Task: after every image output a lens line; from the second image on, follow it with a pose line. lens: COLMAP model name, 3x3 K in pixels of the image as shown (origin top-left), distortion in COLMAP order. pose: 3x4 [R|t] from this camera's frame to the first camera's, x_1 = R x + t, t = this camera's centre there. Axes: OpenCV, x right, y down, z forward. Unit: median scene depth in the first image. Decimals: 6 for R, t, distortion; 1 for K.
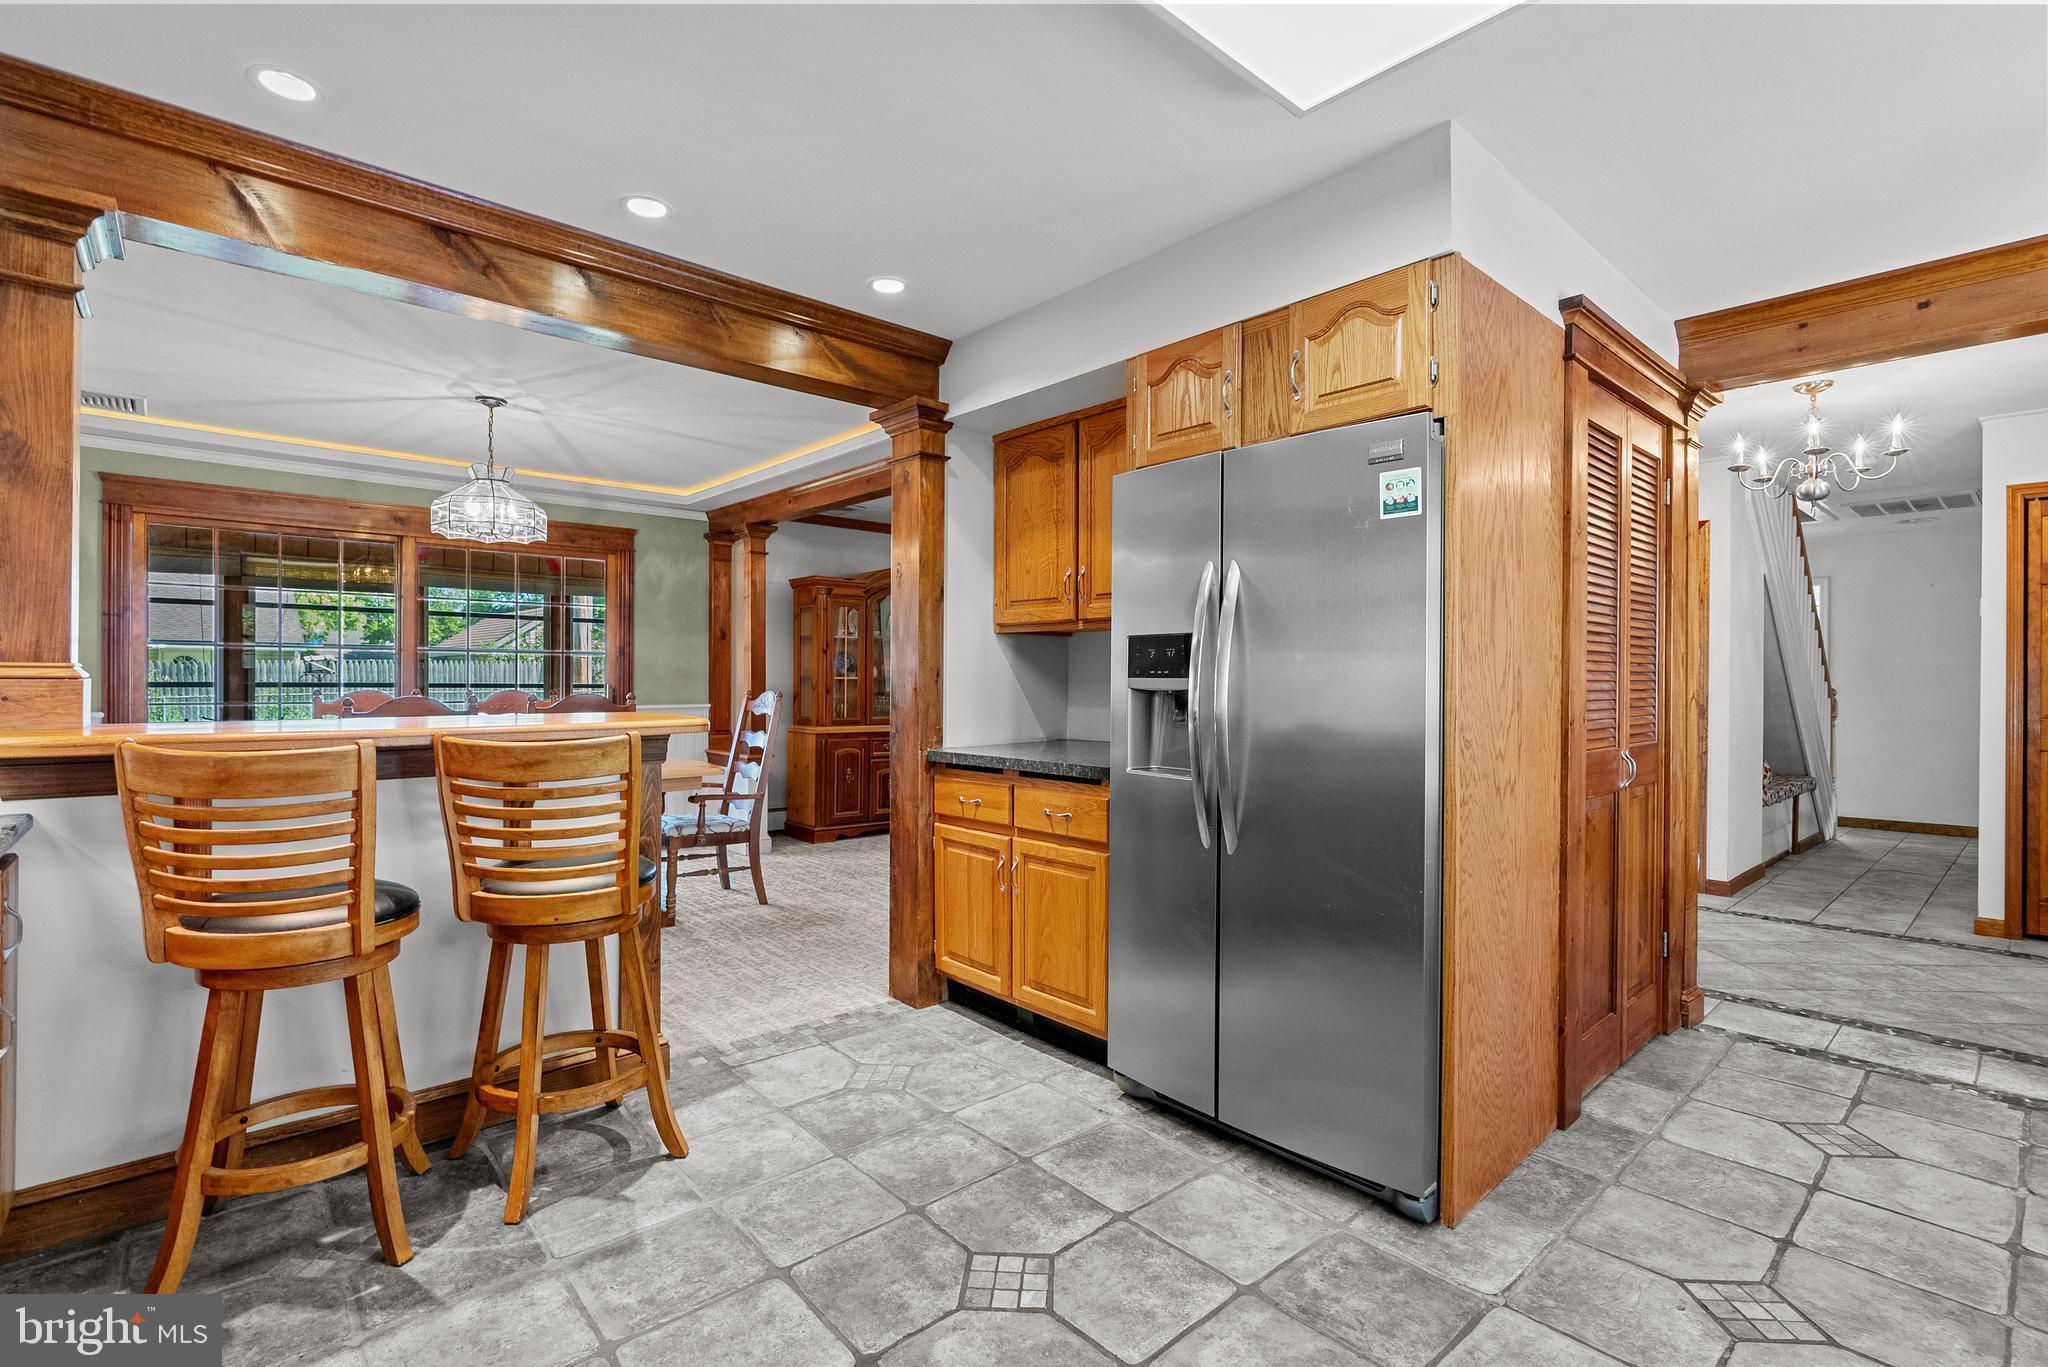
lens RADIAL K [[946.1, 0, 1024.0], [0, 946.1, 683.5], [0, 0, 1]] dist [-0.000861, 0.000040]
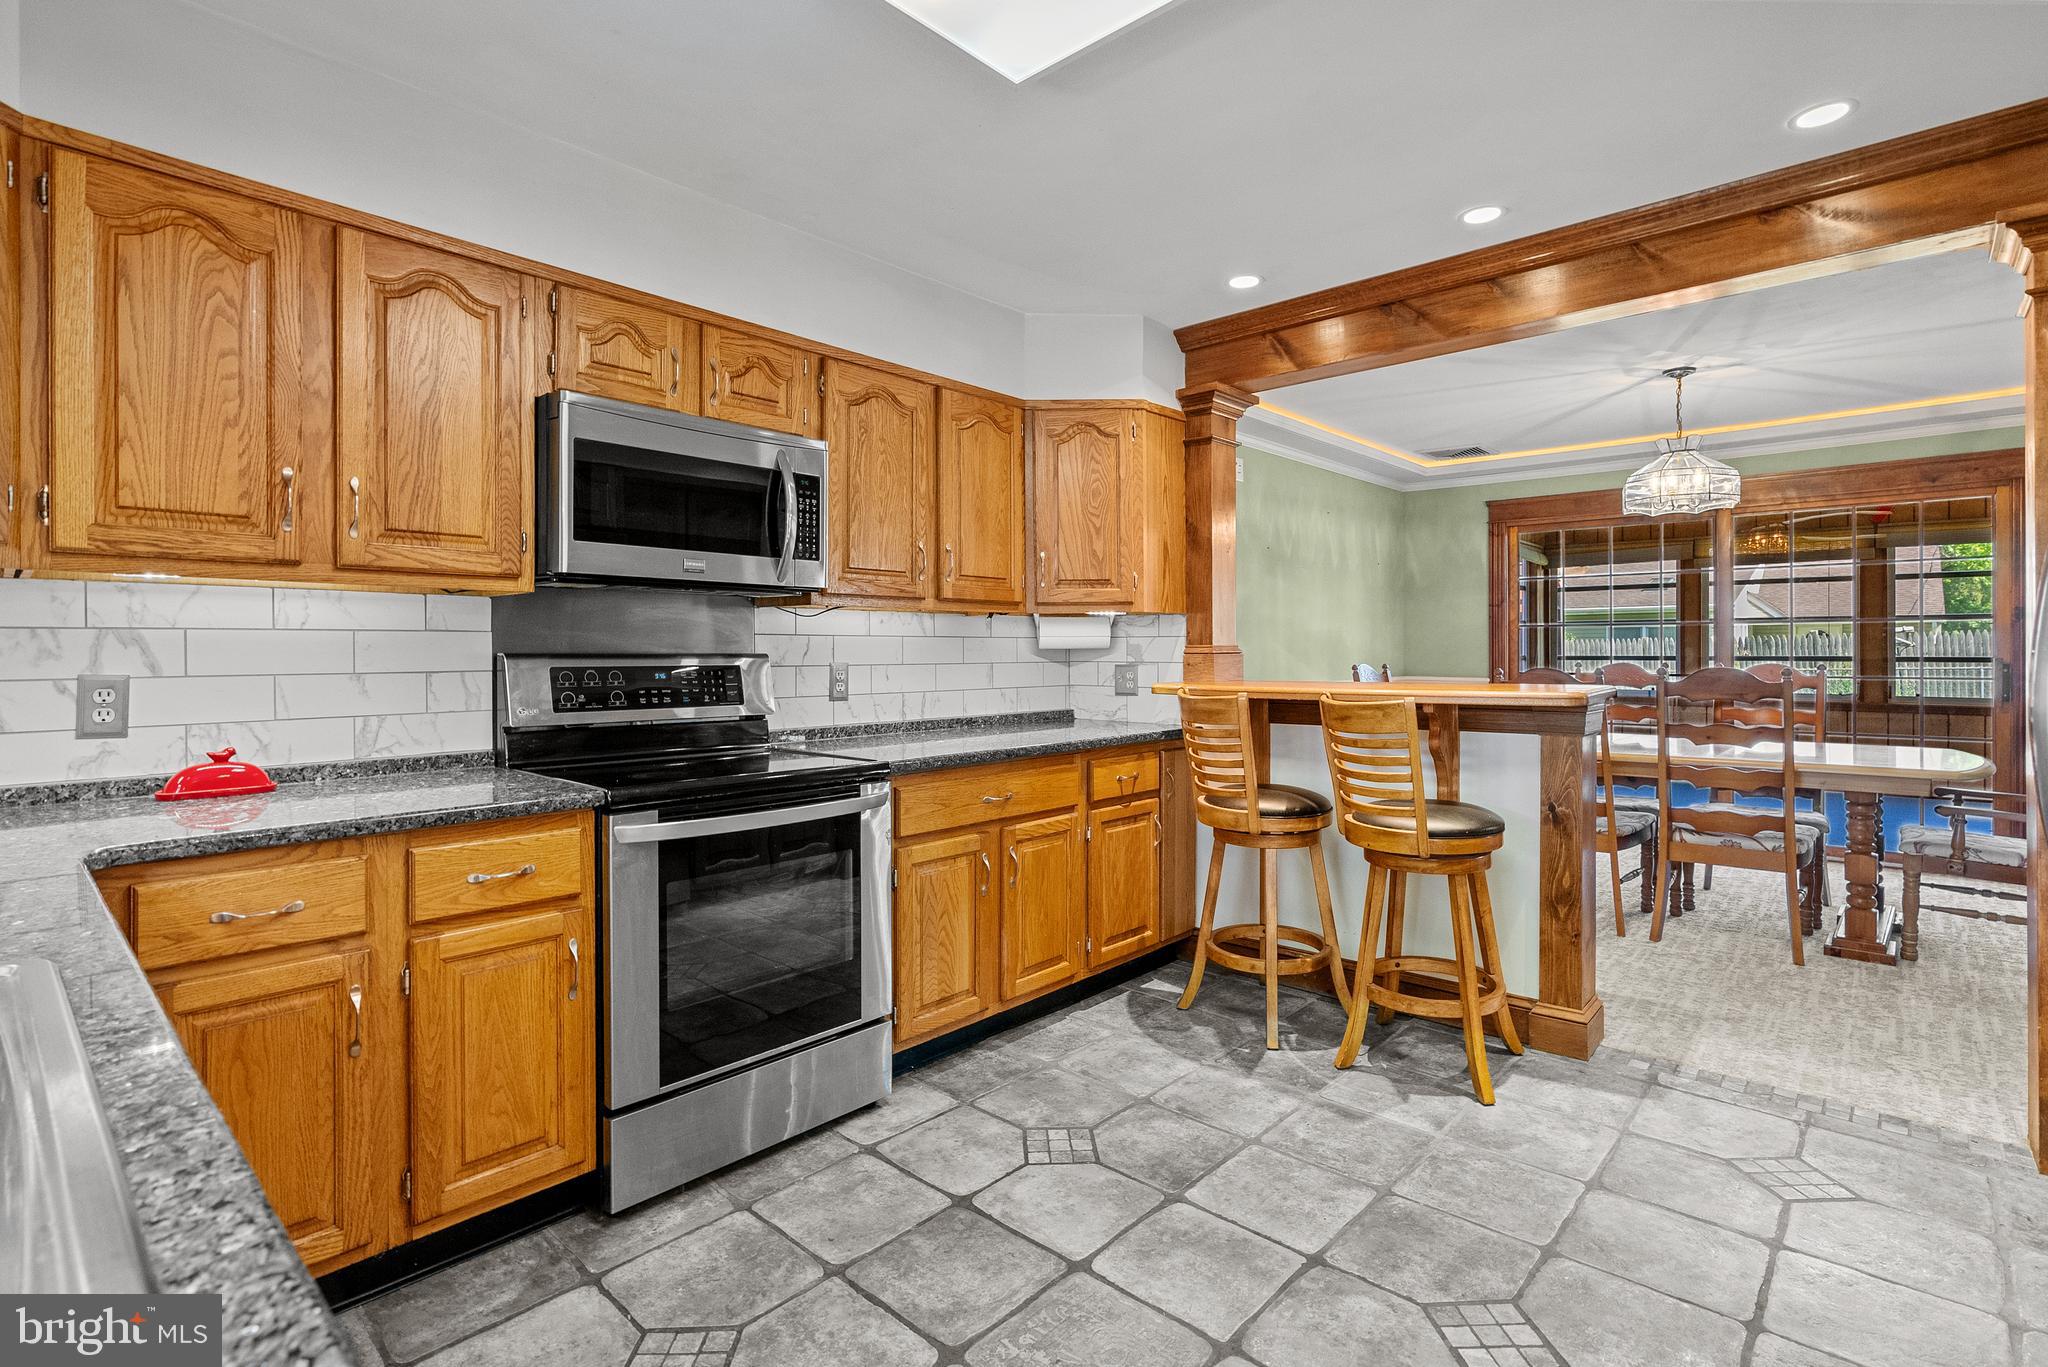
lens RADIAL K [[971.7, 0, 1026.9], [0, 971.7, 658.2], [0, 0, 1]] dist [-0.005086, 0.000409]
pose [[0.100274, -0.000810, -0.994960, 0.643274], [0.000340, 1.000000, -0.000779, 0.003301], [0.994960, -0.000260, 0.100274, 0.371167]]
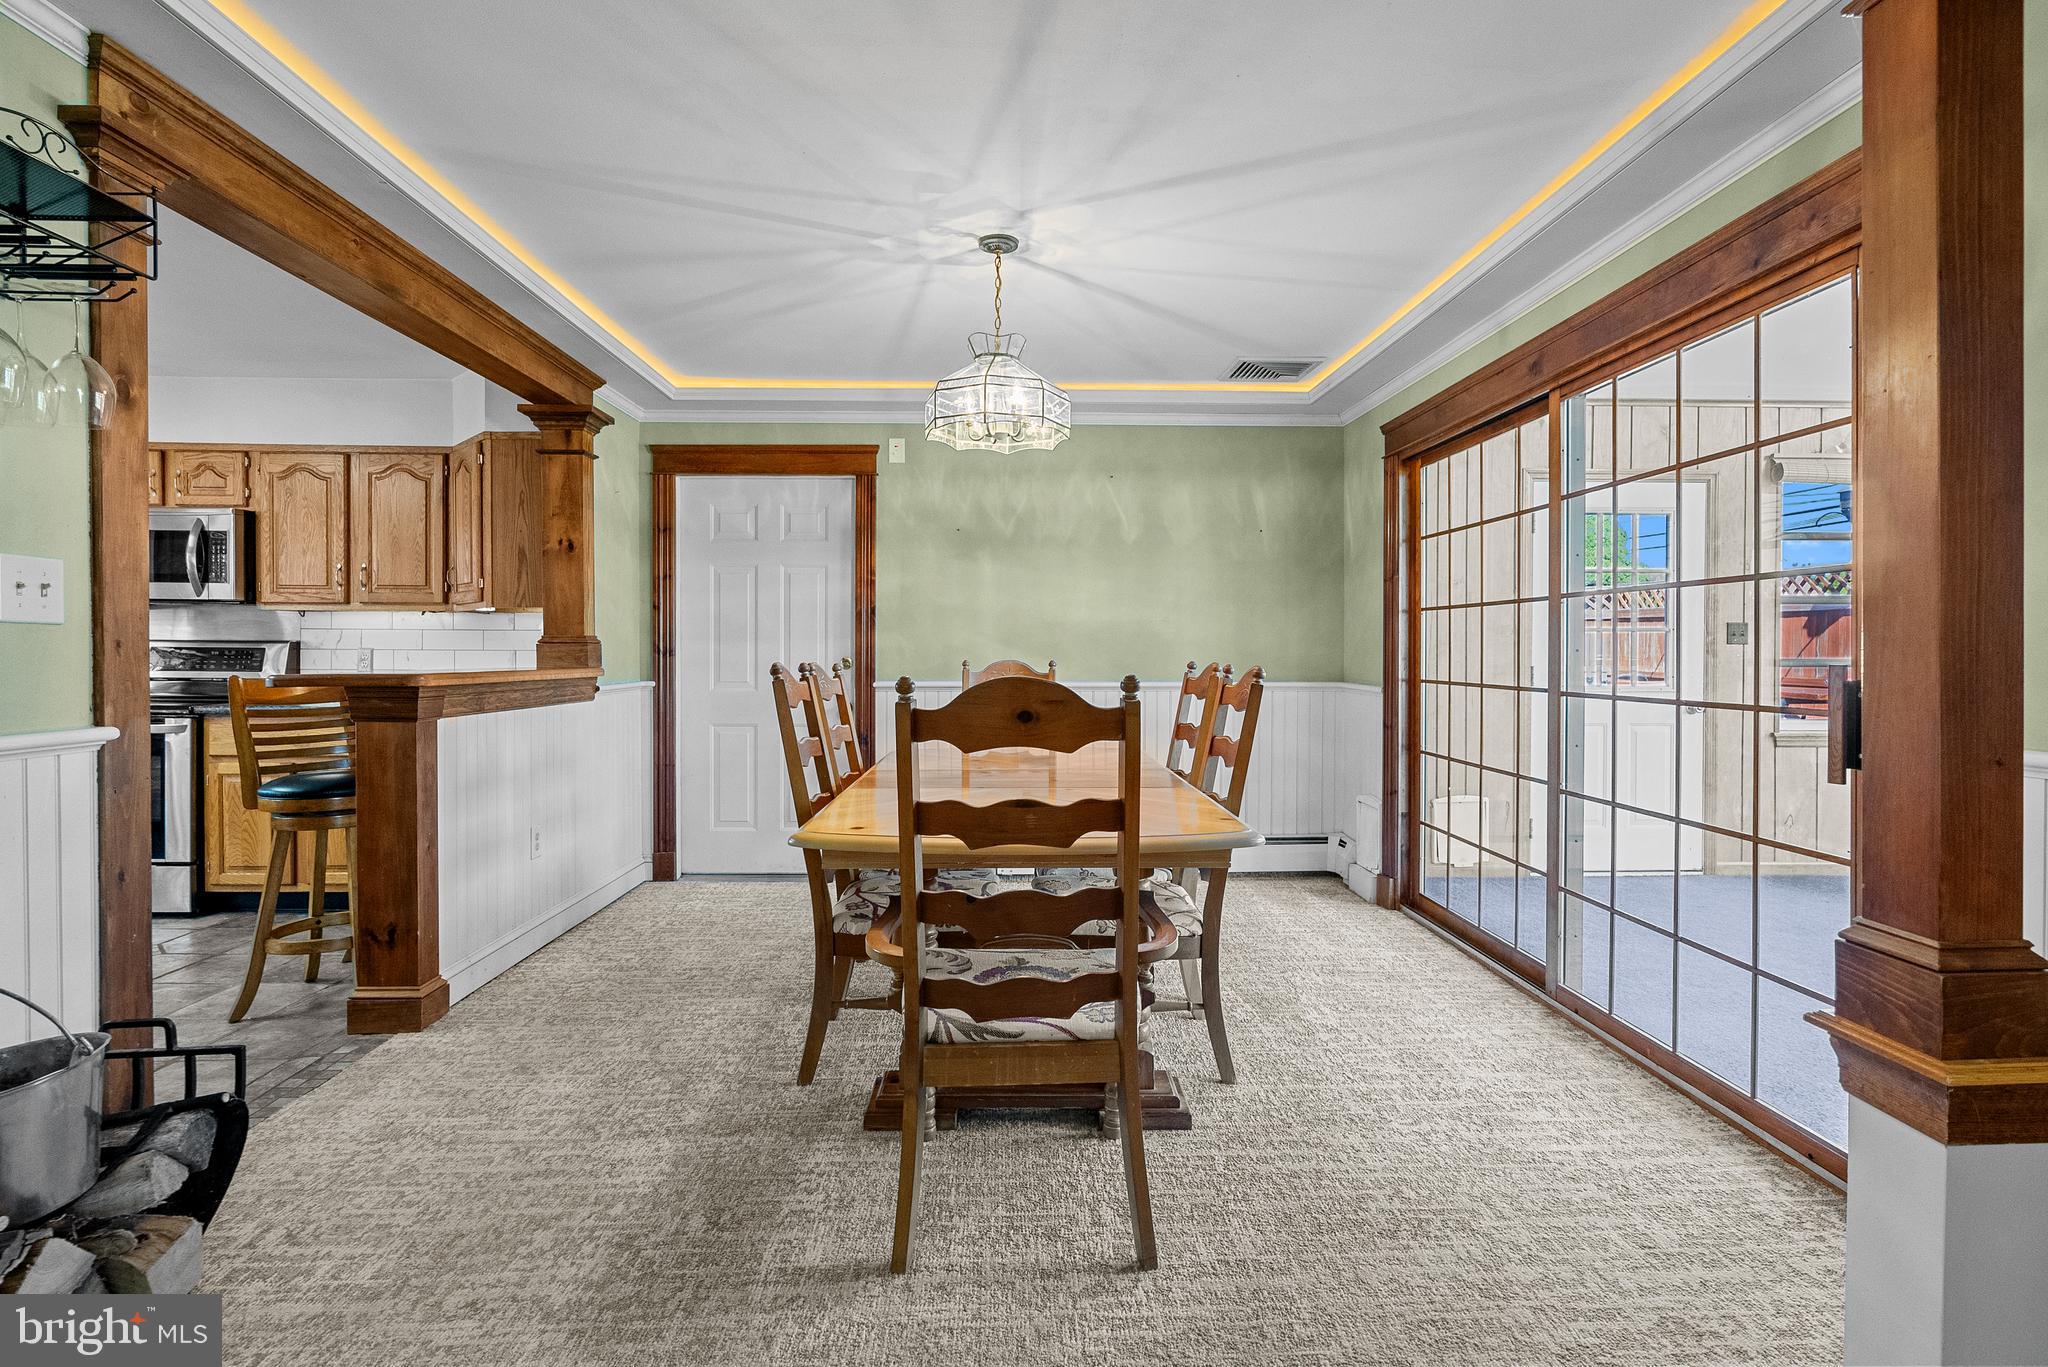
lens RADIAL K [[971.7, 0, 1026.9], [0, 971.7, 658.2], [0, 0, 1]] dist [-0.005086, 0.000409]
pose [[-0.642180, -0.002773, -0.766549, -0.051182], [-0.011820, 0.999910, 0.006285, 0.002510], [0.766462, 0.013097, -0.642156, 2.517376]]
